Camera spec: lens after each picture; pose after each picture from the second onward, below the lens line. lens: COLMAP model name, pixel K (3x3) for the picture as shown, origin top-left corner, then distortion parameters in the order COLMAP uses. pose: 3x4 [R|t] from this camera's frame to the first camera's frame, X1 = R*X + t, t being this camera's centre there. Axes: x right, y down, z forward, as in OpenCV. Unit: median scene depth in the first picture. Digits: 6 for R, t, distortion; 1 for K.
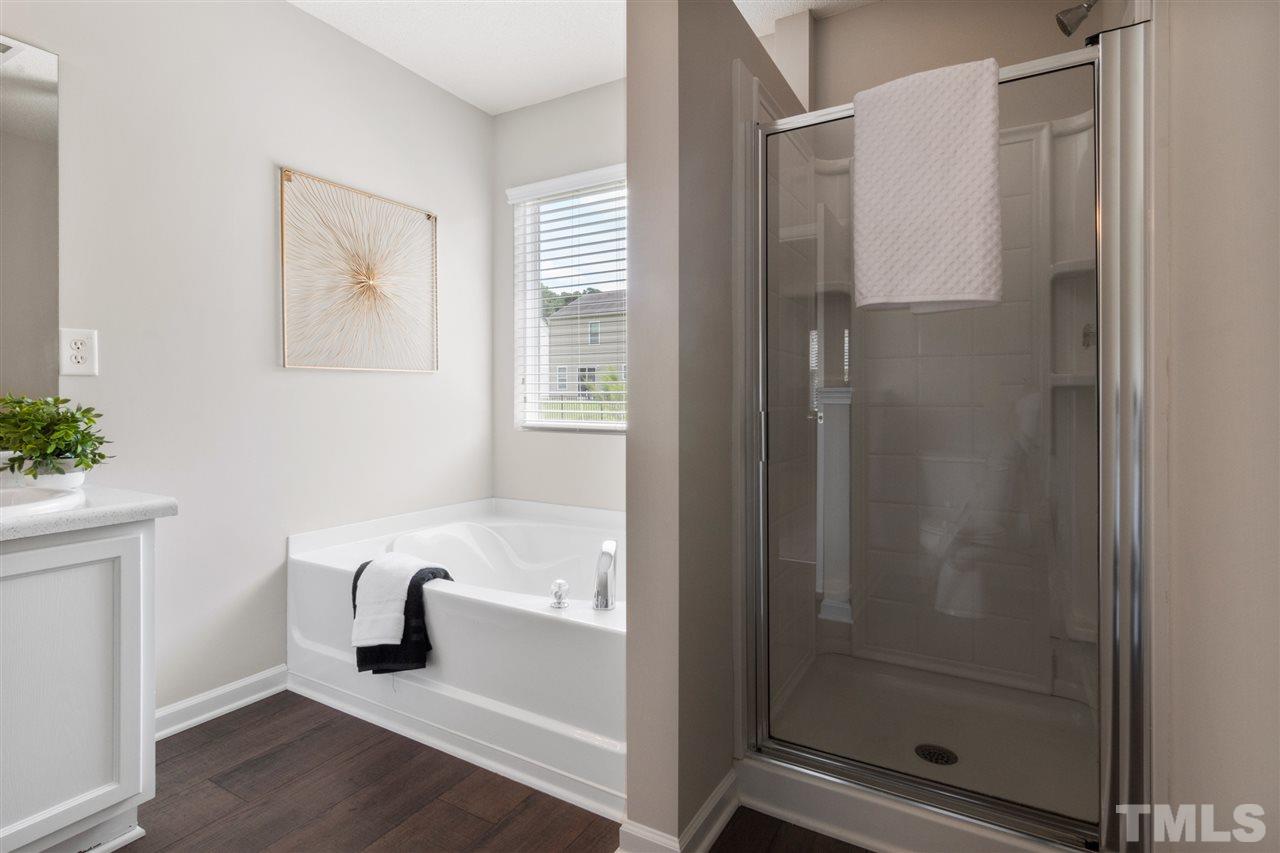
lens RADIAL K [[626.2, 0, 639.1], [0, 626.2, 401.5], [0, 0, 1]] dist [-0.002610, -0.000318]
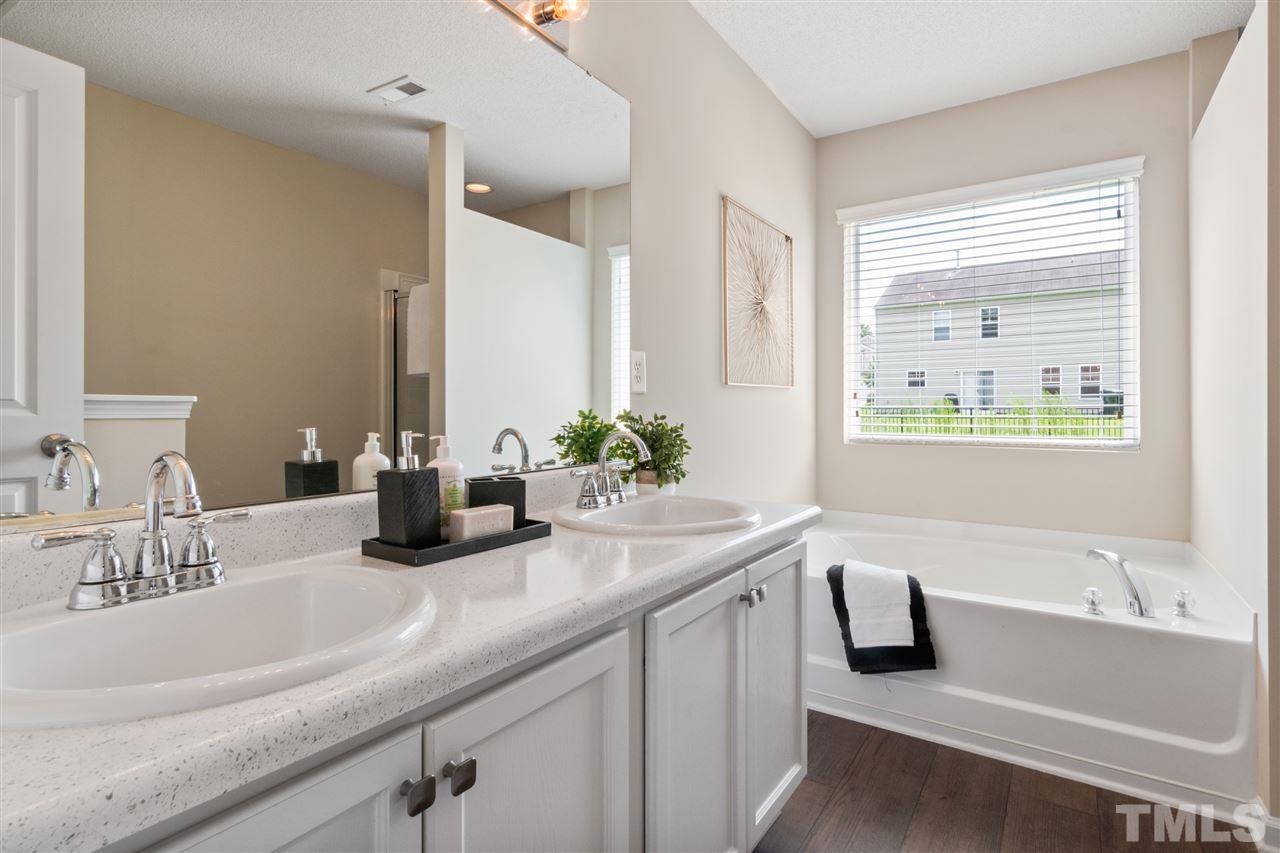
lens RADIAL K [[632.6, 0, 648.4], [0, 632.6, 411.3], [0, 0, 1]] dist [0.001277, -0.000088]
pose [[0.998021, -0.001662, -0.062860, -0.589840], [0.001464, 0.999994, -0.003185, -0.005356], [0.062865, 0.003086, 0.998017, -0.077233]]
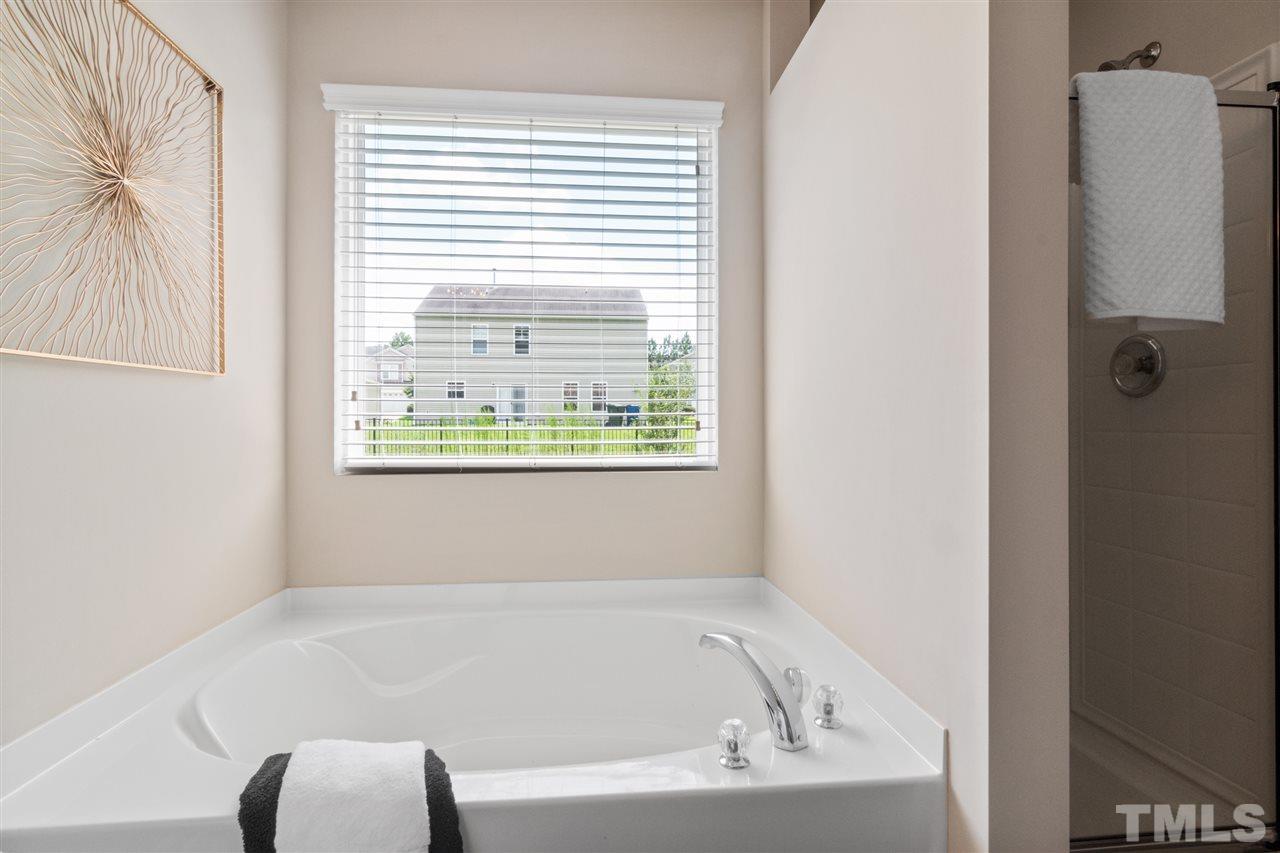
lens RADIAL K [[644.2, 0, 644.2], [0, 644.2, 419.6], [0, 0, 1]] dist [0.005595, 0.000786]
pose [[0.812631, 0.002047, 0.582775, -0.418208], [0.002885, 0.999967, -0.007535, -0.003791], [-0.582771, 0.007804, 0.812599, 0.390746]]
